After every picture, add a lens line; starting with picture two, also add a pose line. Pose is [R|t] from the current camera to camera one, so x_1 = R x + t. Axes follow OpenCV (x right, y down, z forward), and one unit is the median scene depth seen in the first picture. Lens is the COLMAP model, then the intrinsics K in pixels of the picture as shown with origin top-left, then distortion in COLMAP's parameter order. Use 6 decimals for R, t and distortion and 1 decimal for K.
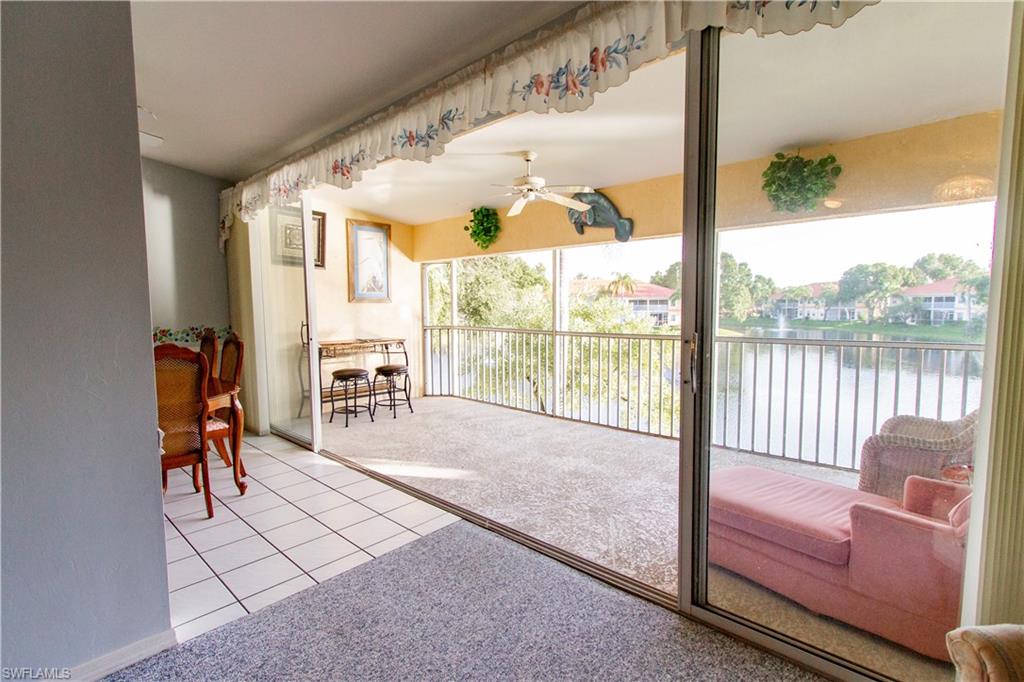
lens RADIAL K [[478.5, 0, 512.0], [0, 478.5, 341.0], [0, 0, 1]] dist [-0.002295, -0.000148]
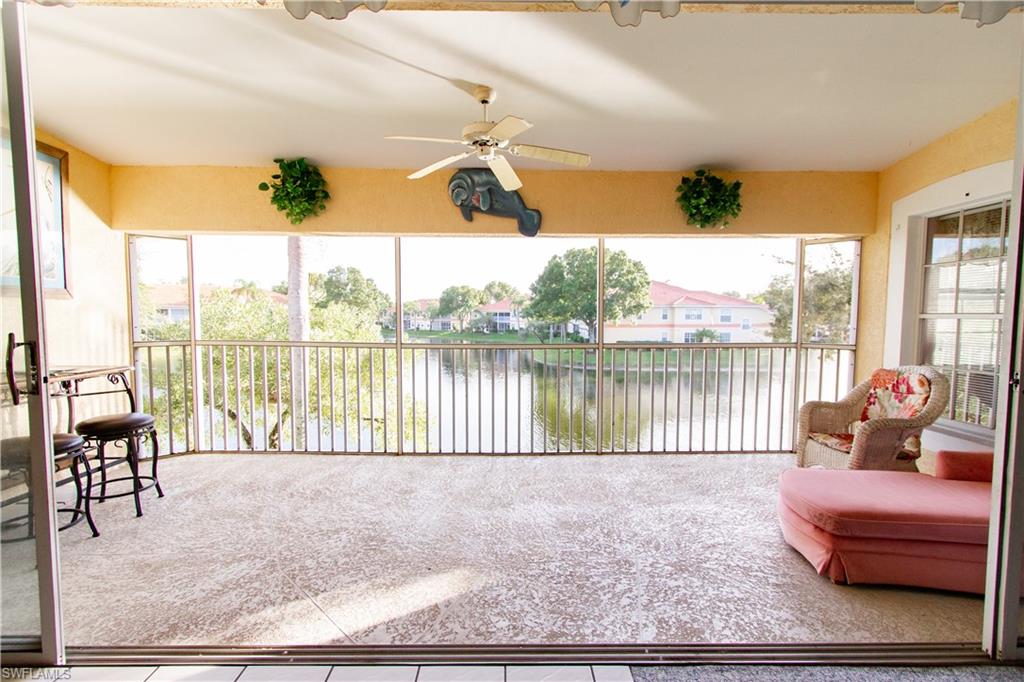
lens RADIAL K [[462.0, 0, 512.0], [0, 462.0, 341.0], [0, 0, 1]] dist [0.004542, -0.000632]
pose [[0.728054, -0.024839, 0.685070, -0.366256], [0.040102, 0.999175, -0.006390, -0.015406], [-0.684346, 0.032125, 0.728450, 0.425610]]
